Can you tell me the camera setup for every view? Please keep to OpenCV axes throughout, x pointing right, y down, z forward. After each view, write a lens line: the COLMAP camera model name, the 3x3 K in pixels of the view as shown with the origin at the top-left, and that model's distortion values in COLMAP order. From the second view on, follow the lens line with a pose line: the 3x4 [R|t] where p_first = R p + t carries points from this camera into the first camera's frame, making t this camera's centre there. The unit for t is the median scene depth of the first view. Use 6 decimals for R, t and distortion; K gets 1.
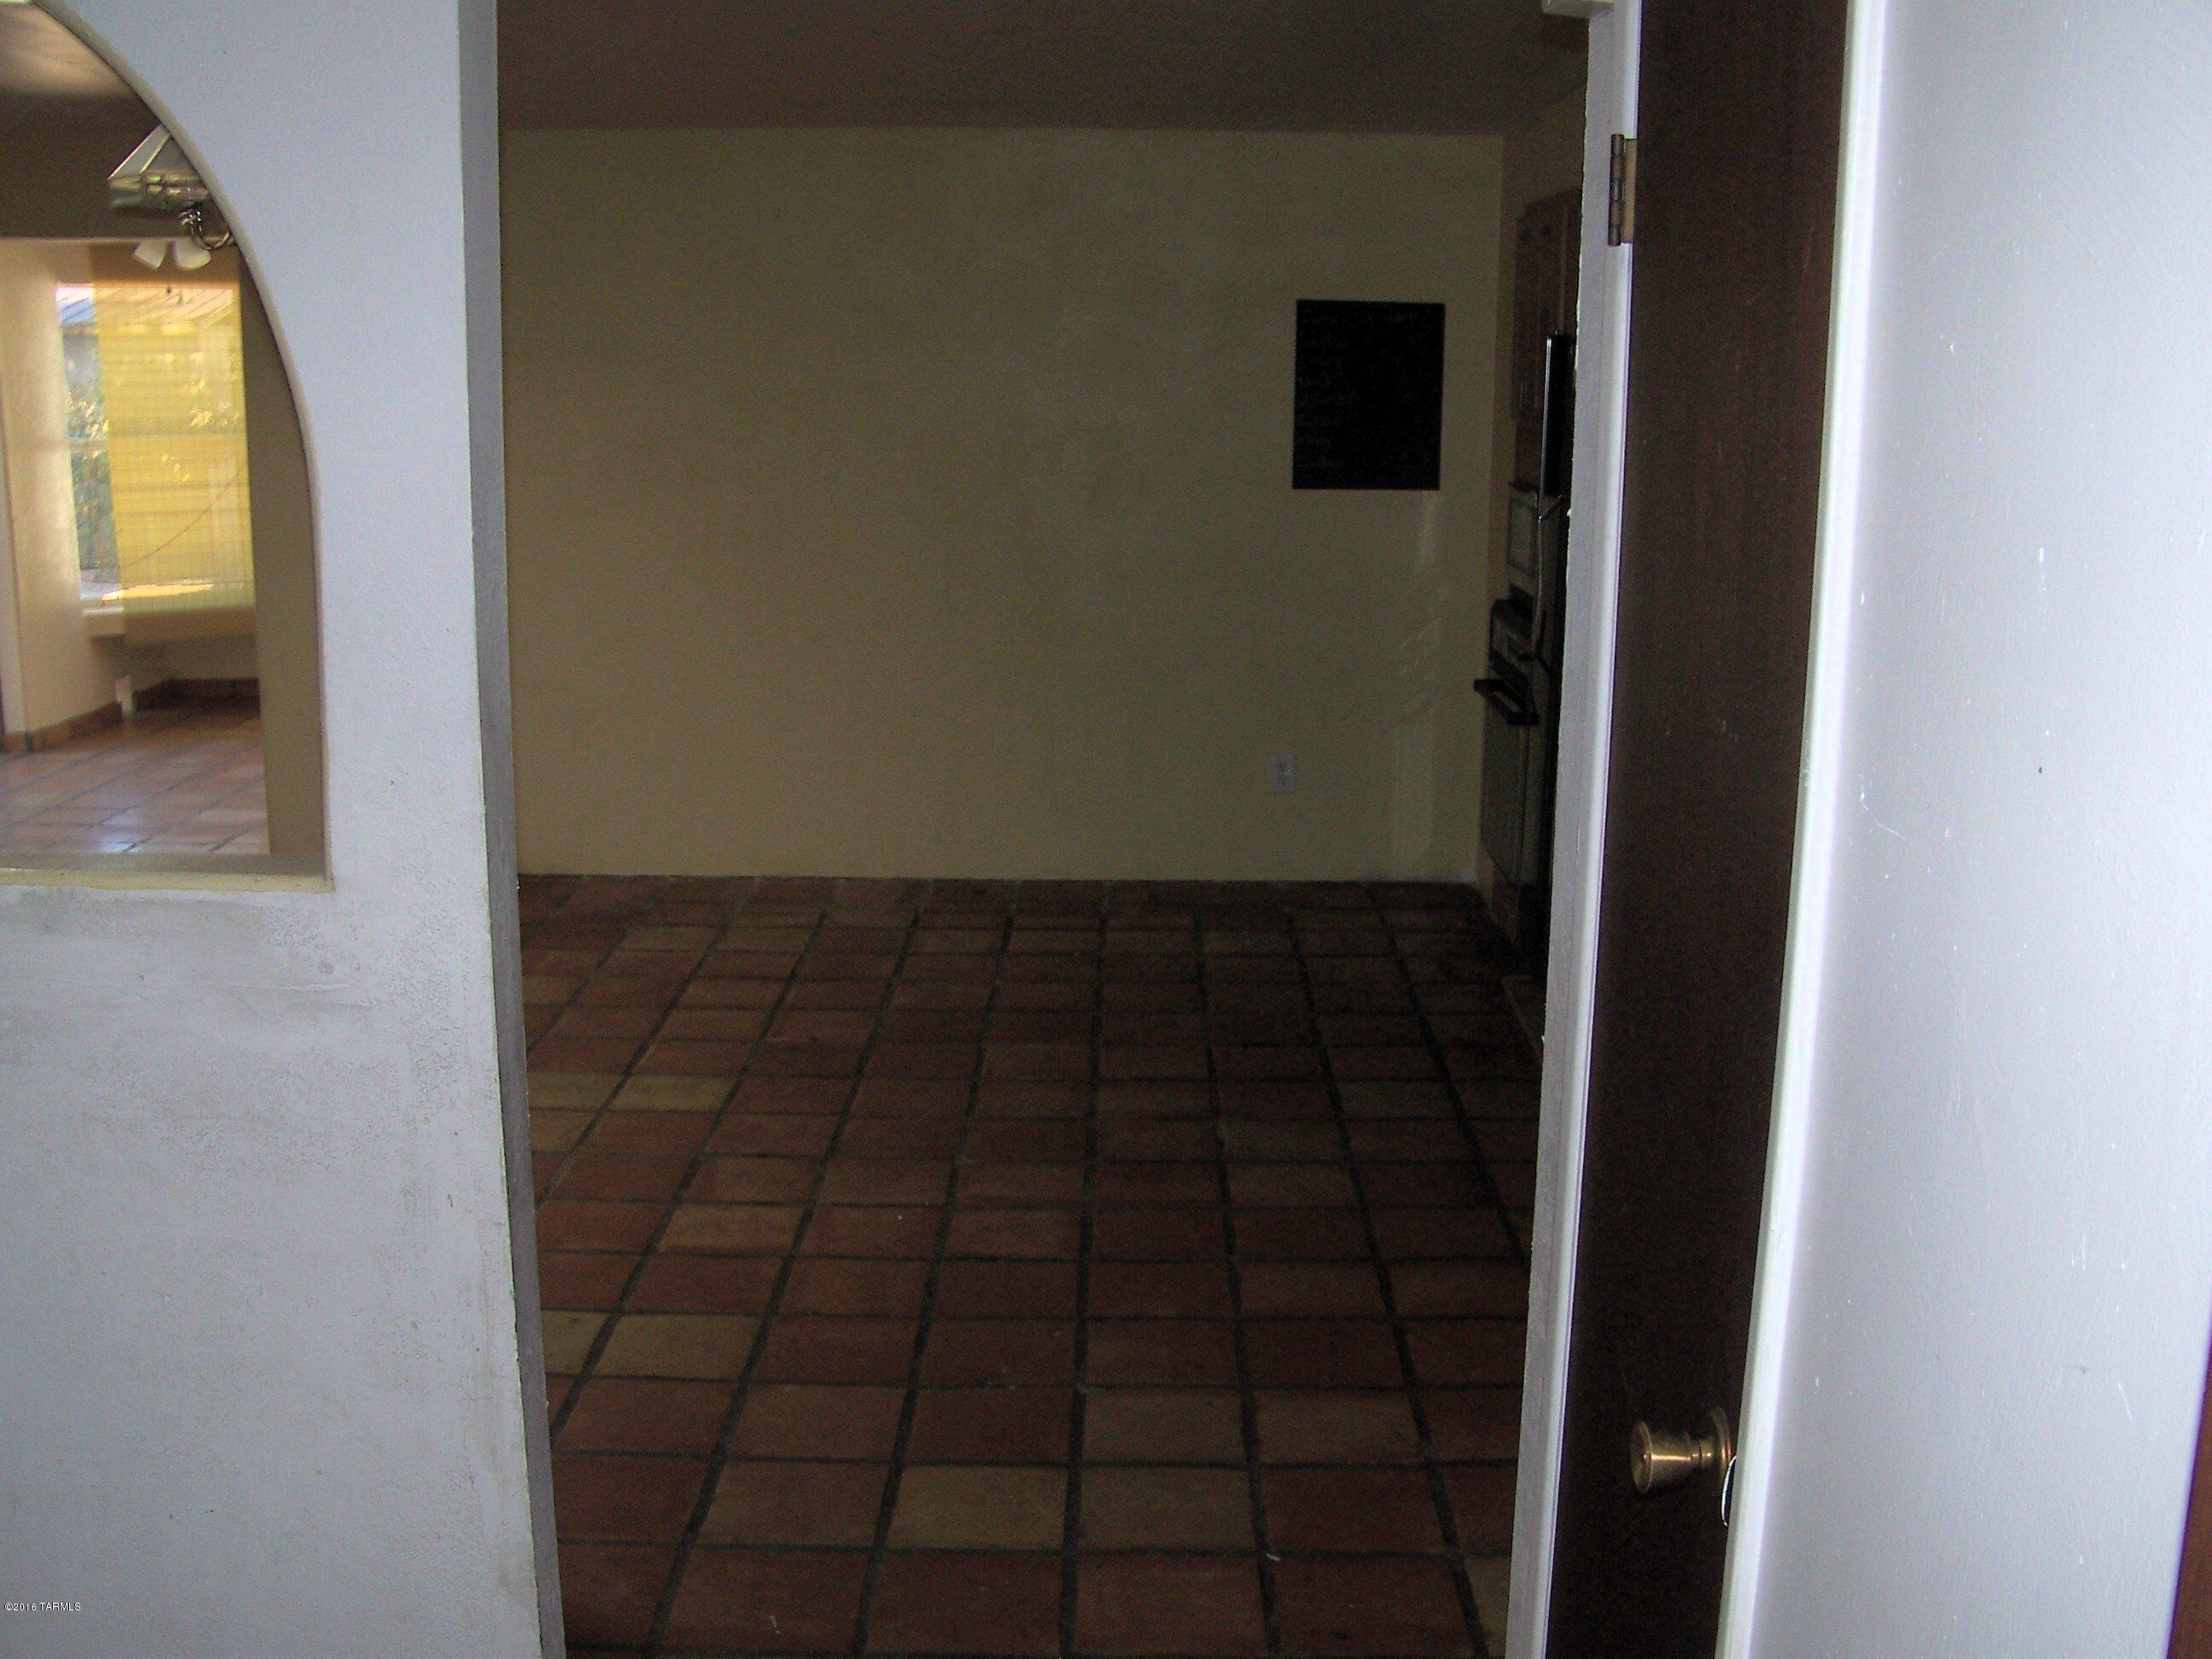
lens RADIAL K [[2347.9, 0, 1136.2], [0, 2347.9, 834.5], [0, 0, 1]] dist [-0.265939, 0.368237]
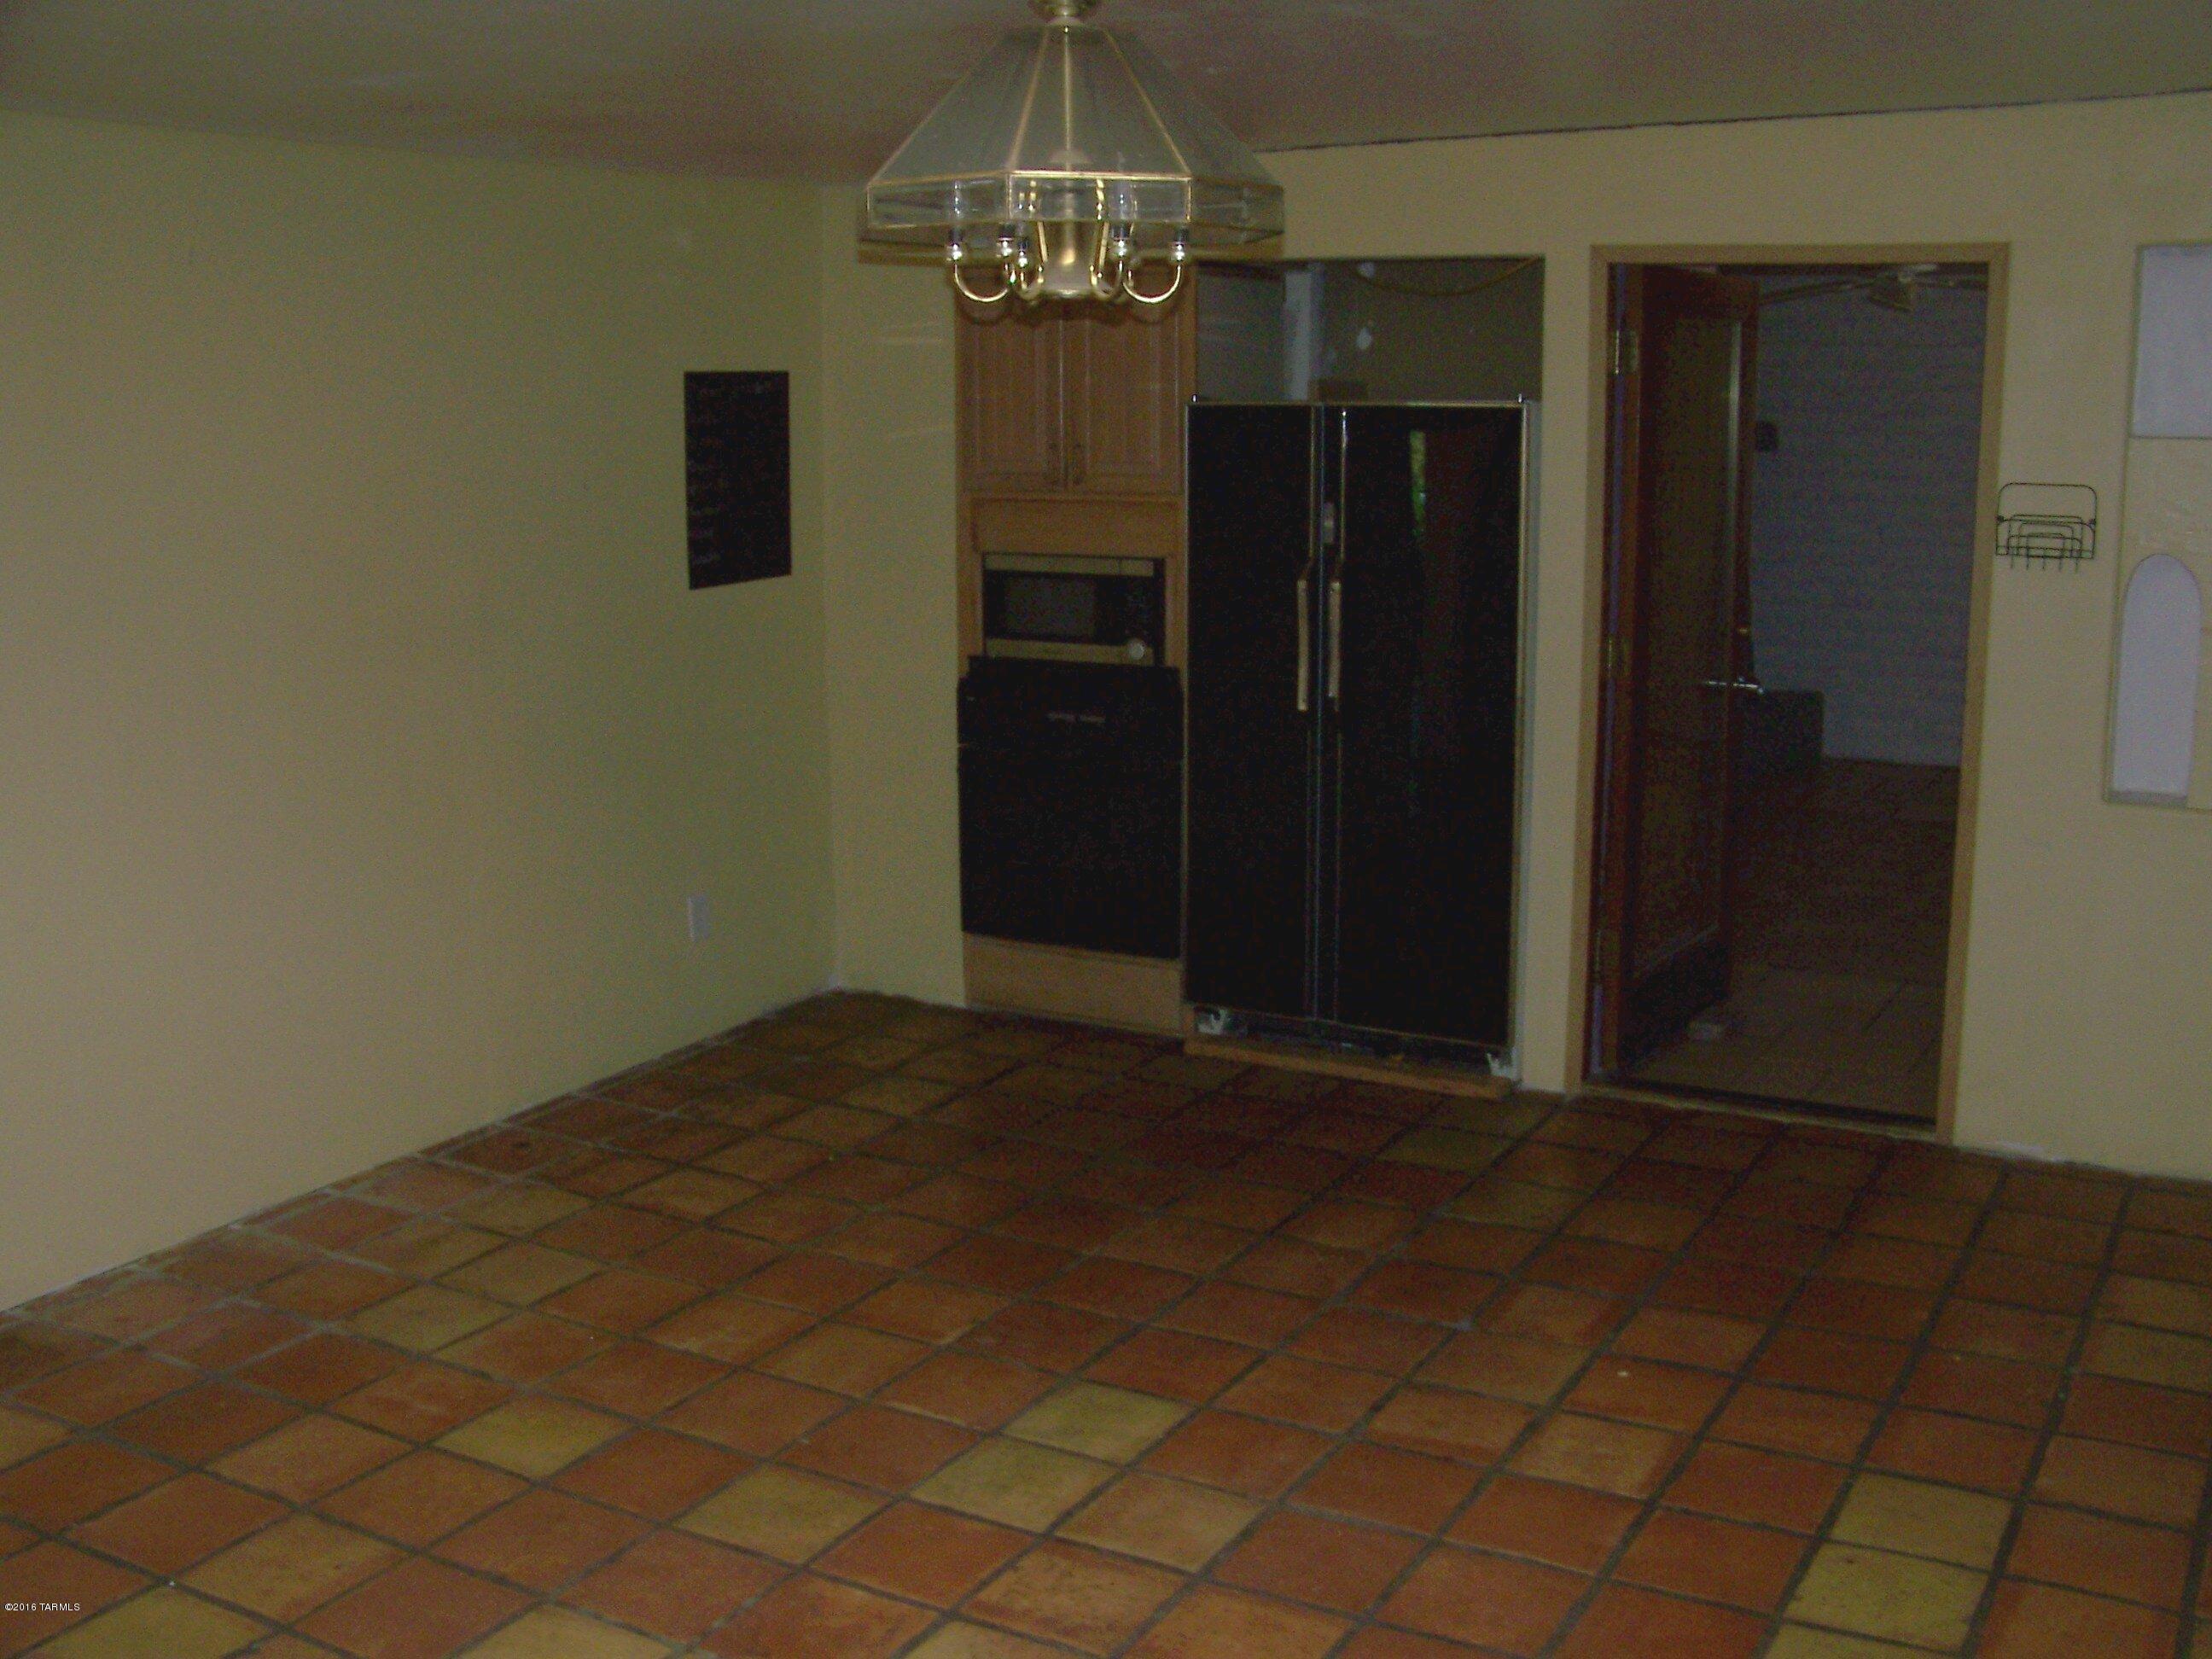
lens RADIAL K [[2319.9, 0, 1144.3], [0, 2319.9, 857.0], [0, 0, 1]] dist [-0.261008, 0.313239]
pose [[0.479587, -0.188942, 0.856912, -0.692602], [0.192708, 0.975382, 0.107210, -0.127495], [-0.856072, 0.113717, 0.504191, 0.506150]]
